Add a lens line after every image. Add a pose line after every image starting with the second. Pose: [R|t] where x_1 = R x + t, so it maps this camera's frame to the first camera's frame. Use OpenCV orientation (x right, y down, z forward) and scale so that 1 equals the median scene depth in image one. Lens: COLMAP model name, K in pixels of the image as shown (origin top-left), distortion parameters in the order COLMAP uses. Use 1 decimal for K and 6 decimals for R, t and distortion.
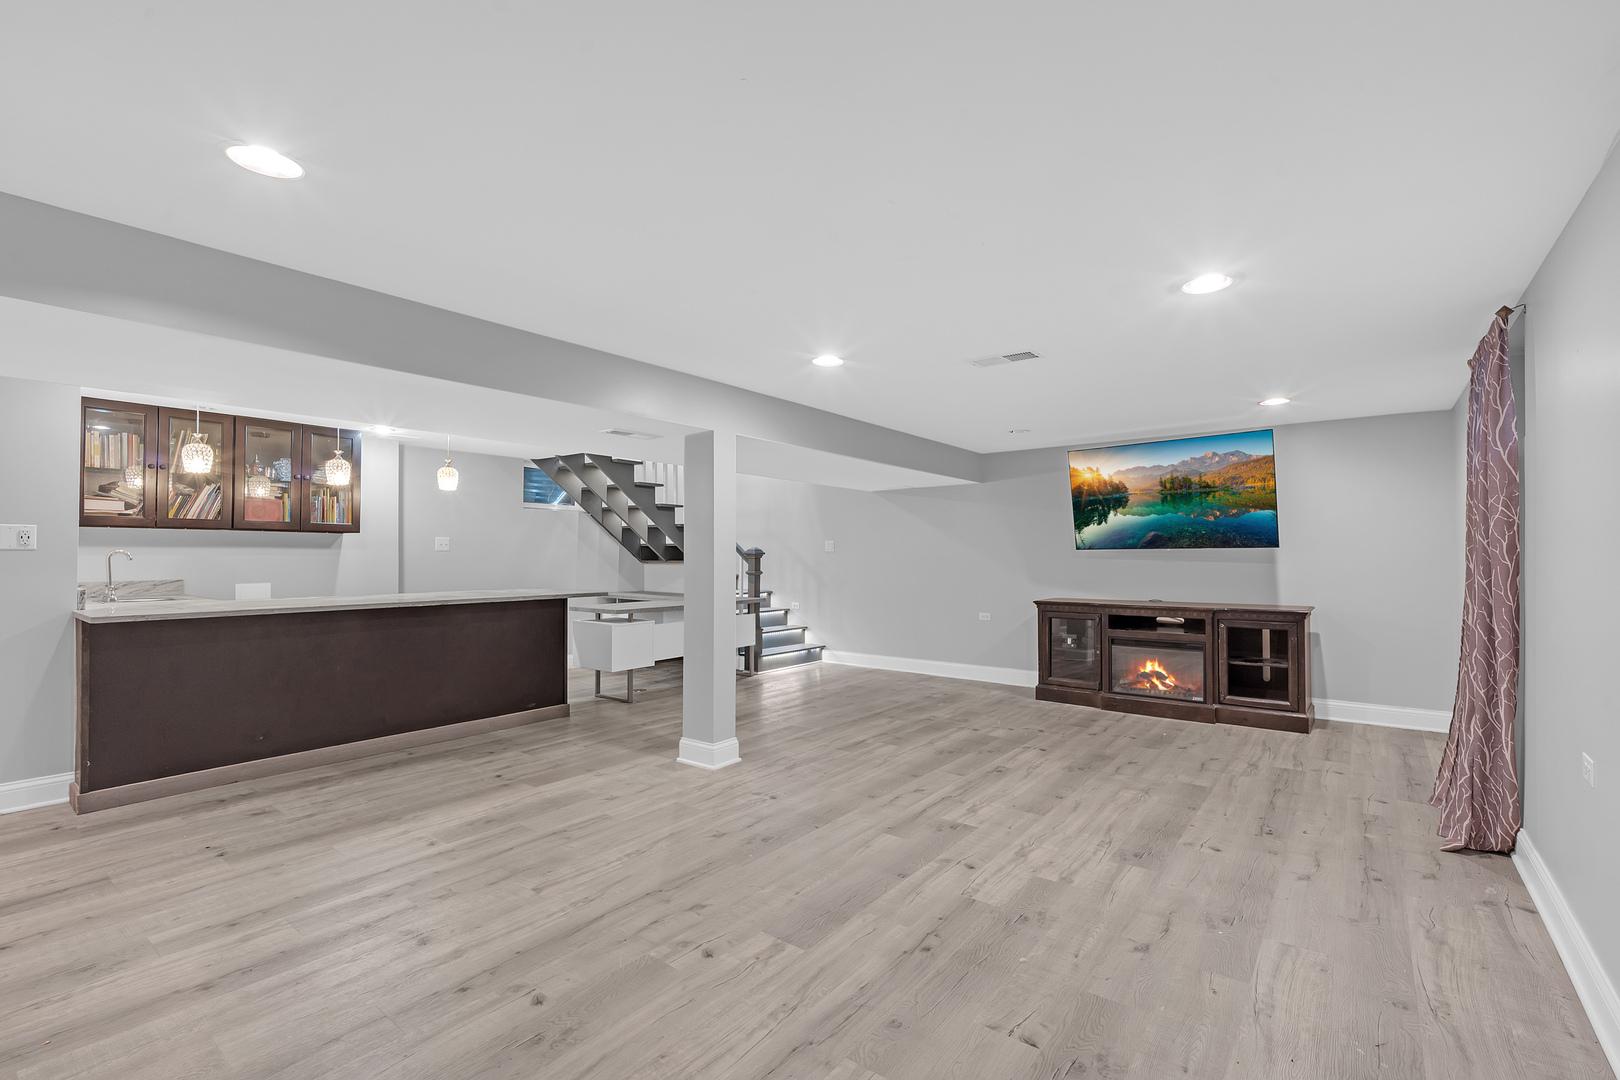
lens RADIAL K [[725.2, 0, 804.3], [0, 725.2, 563.8], [0, 0, 1]] dist [-0.001977, -0.000280]
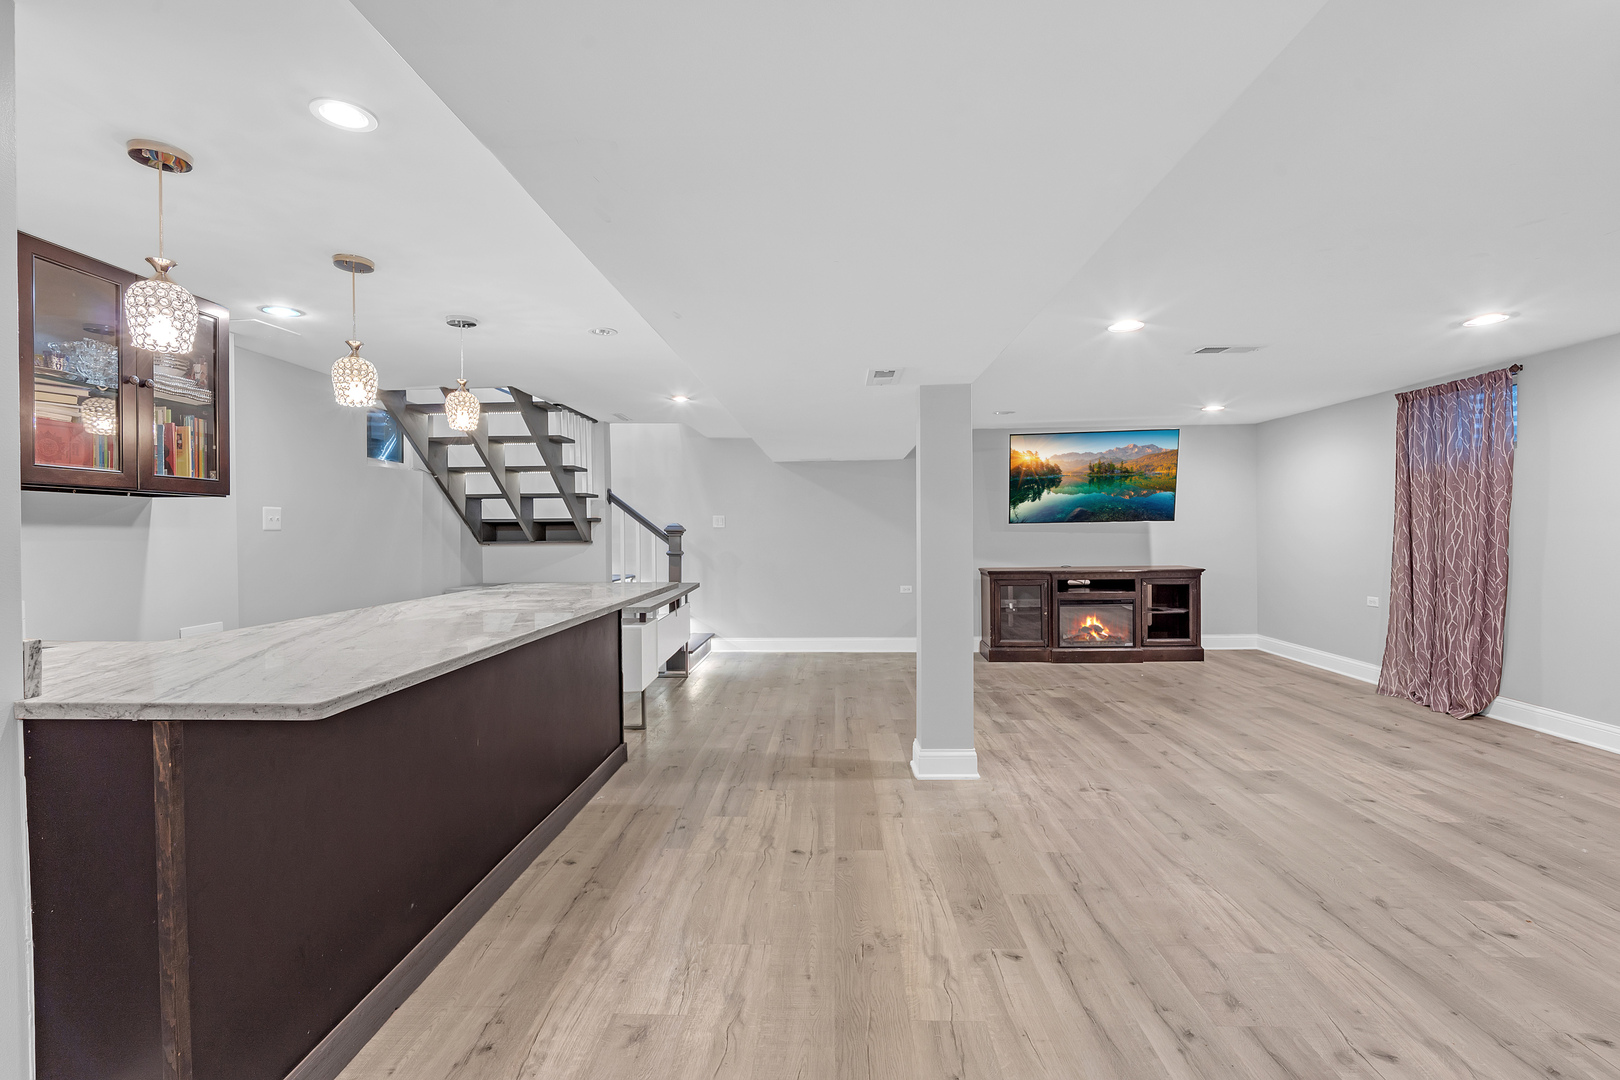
lens RADIAL K [[727.6, 0, 810.6], [0, 727.6, 530.5], [0, 0, 1]] dist [-0.001708, -0.000391]
pose [[0.804214, -0.009137, 0.594269, -0.637904], [0.018493, 0.999782, -0.009655, -0.004383], [-0.594052, 0.018754, 0.804208, 0.335464]]
